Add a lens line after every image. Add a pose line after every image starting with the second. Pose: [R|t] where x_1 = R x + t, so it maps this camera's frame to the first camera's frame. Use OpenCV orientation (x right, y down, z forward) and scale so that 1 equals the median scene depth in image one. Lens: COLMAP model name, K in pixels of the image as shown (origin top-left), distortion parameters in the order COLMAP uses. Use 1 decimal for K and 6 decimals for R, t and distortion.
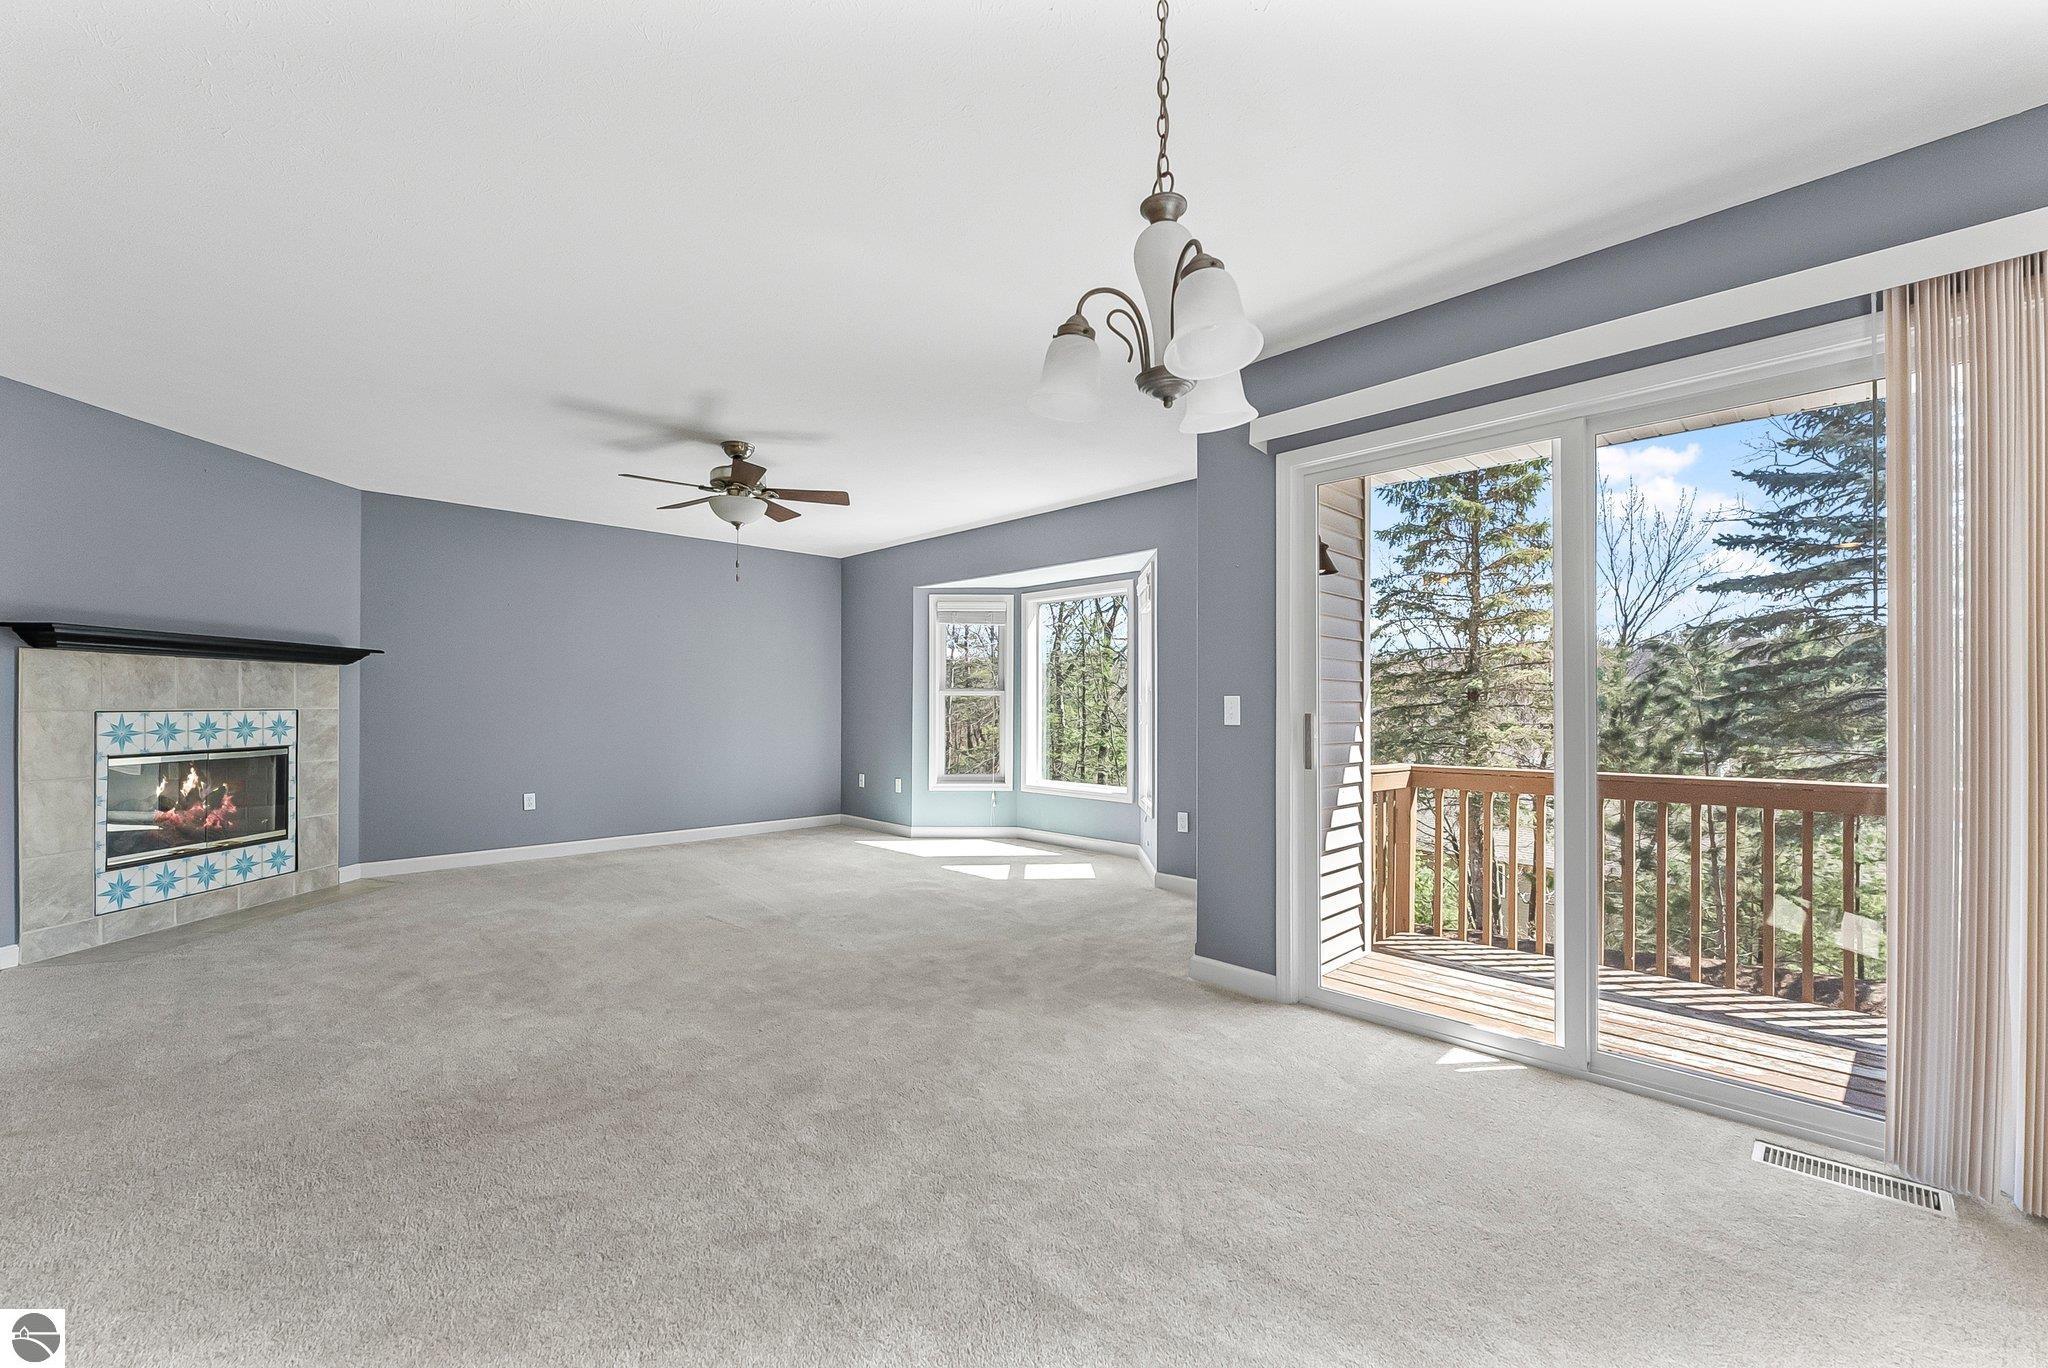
lens RADIAL K [[833.3, 0, 1027.7], [0, 833.3, 706.0], [0, 0, 1]] dist [-0.000313, 0.000112]
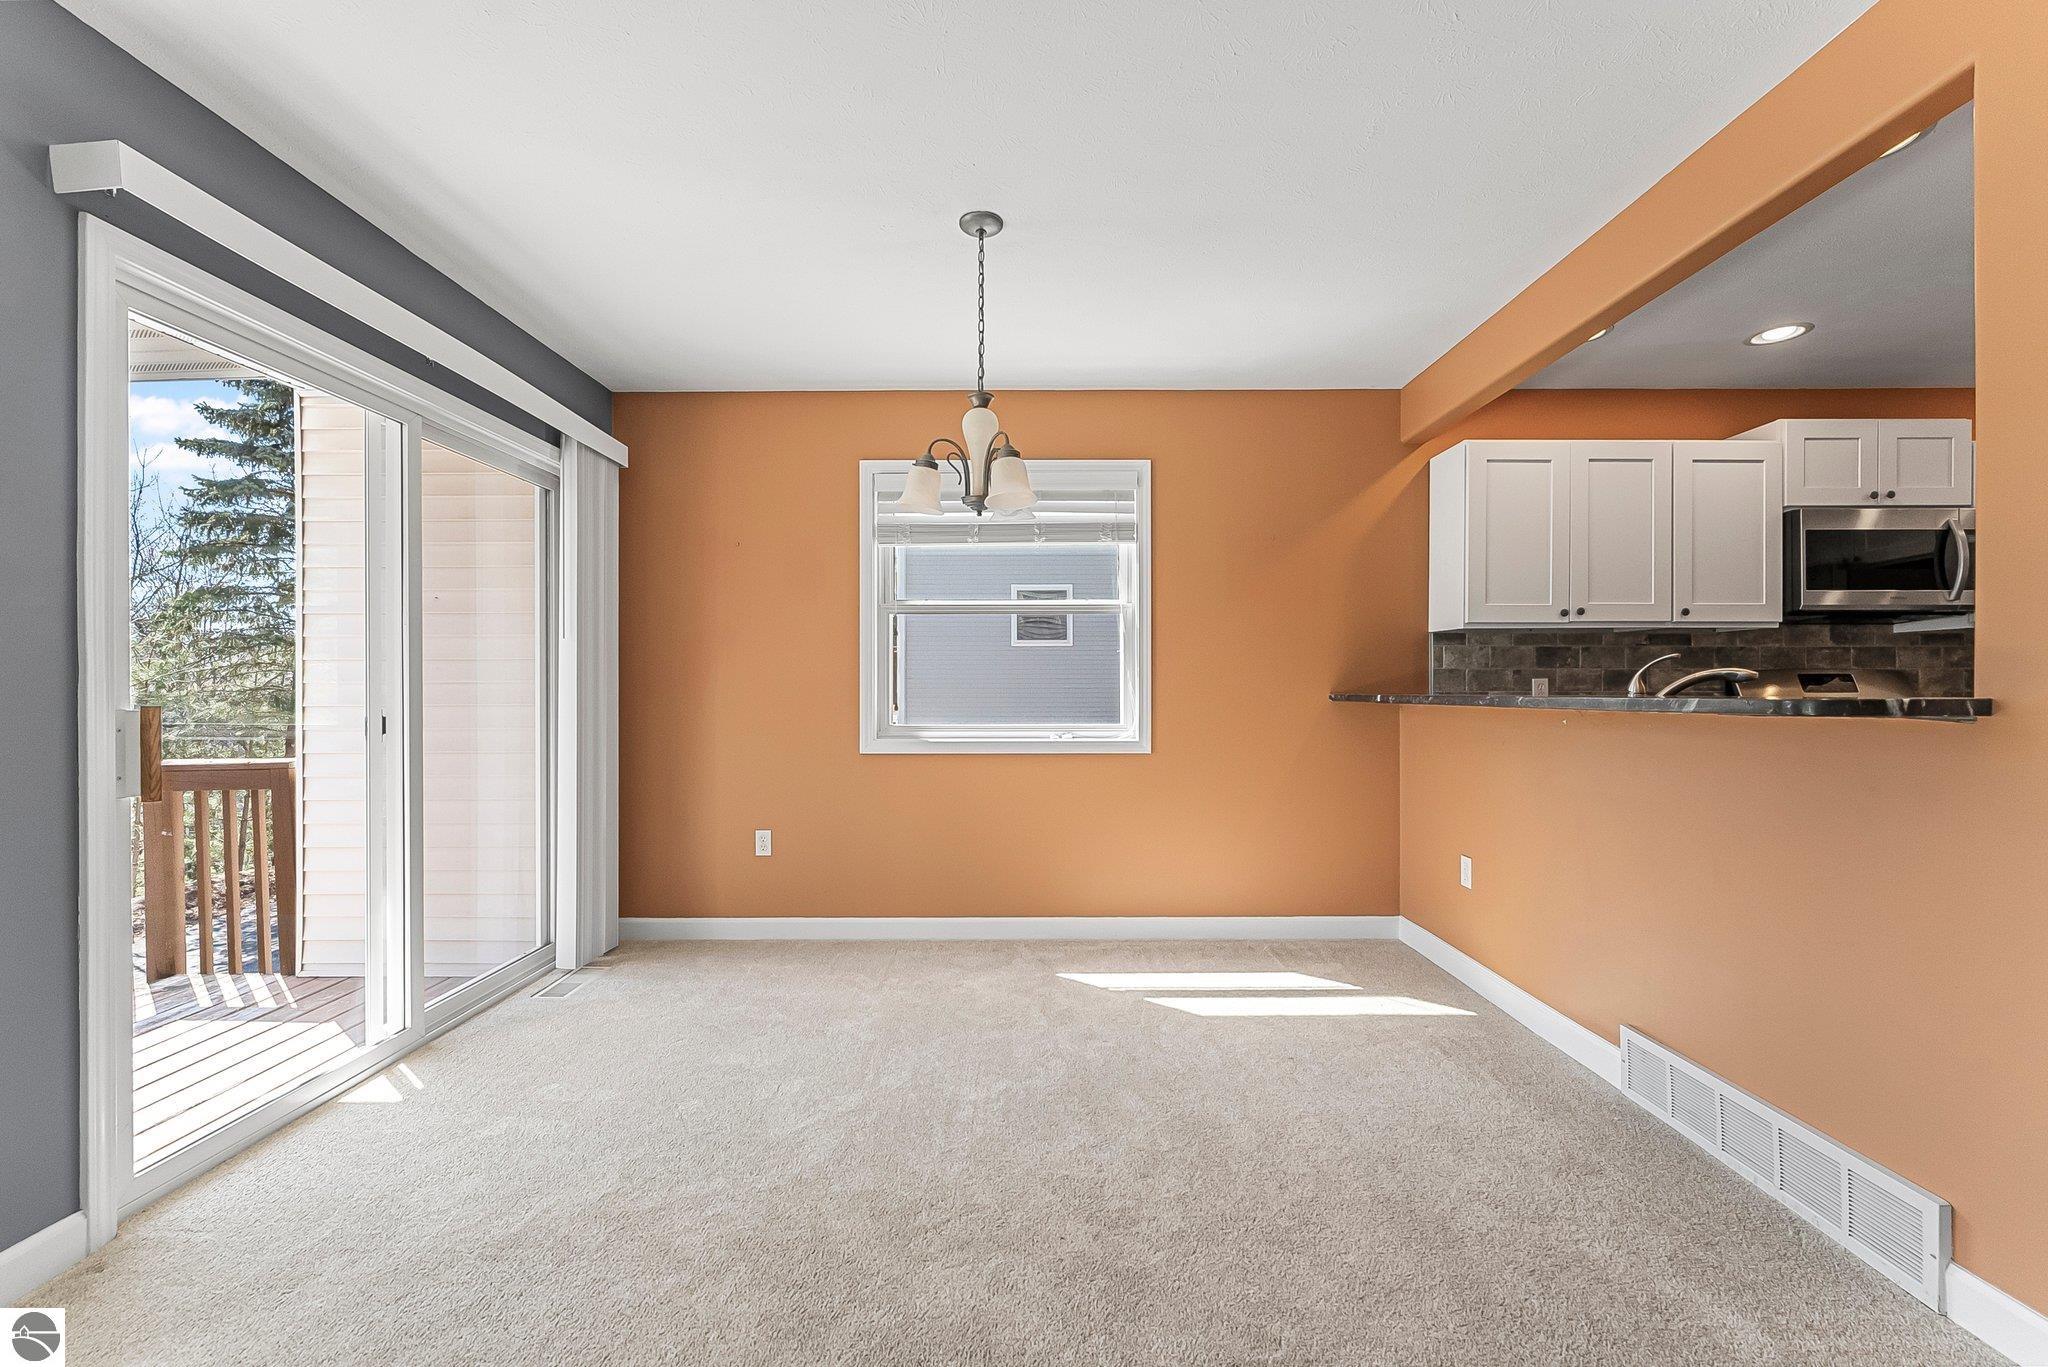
lens RADIAL K [[821.1, 0, 1027.9], [0, 821.1, 692.9], [0, 0, 1]] dist [-0.009266, 0.000356]
pose [[-0.715937, -0.003225, 0.698157, -0.343442], [0.002762, 0.999968, 0.007450, -0.003219], [-0.698159, 0.007262, -0.715906, 0.679549]]
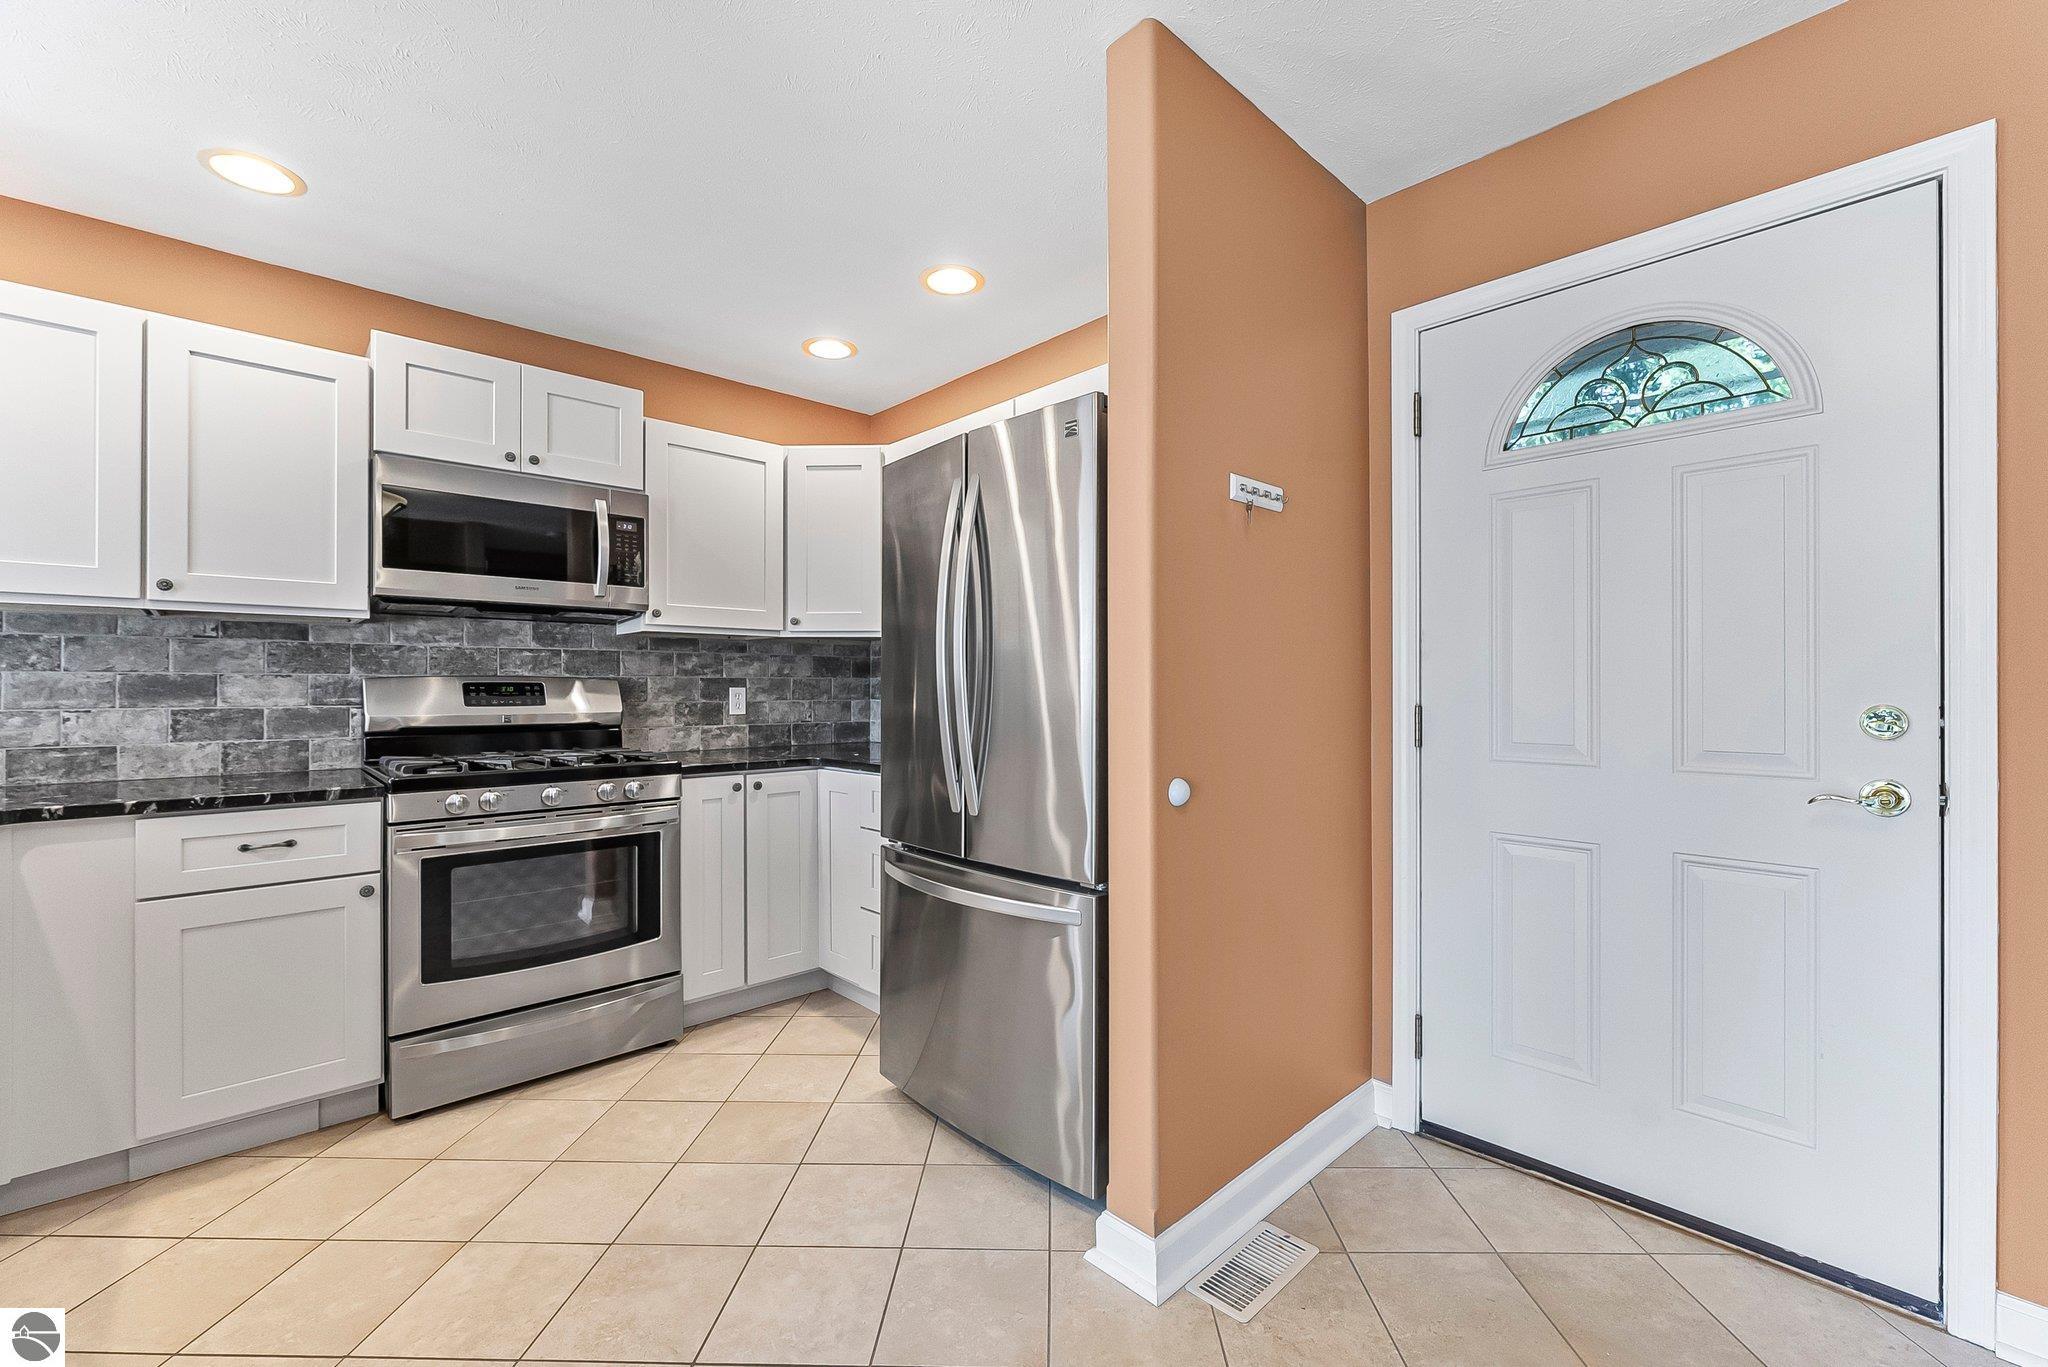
lens RADIAL K [[835.2, 0, 1024.0], [0, 835.2, 683.5], [0, 0, 1]] dist [-0.001694, -0.000165]
pose [[-0.999891, 0.000098, 0.014762, -0.766713], [0.000088, 1.000000, -0.000676, -0.012671], [-0.014762, -0.000675, -0.999891, 0.191774]]
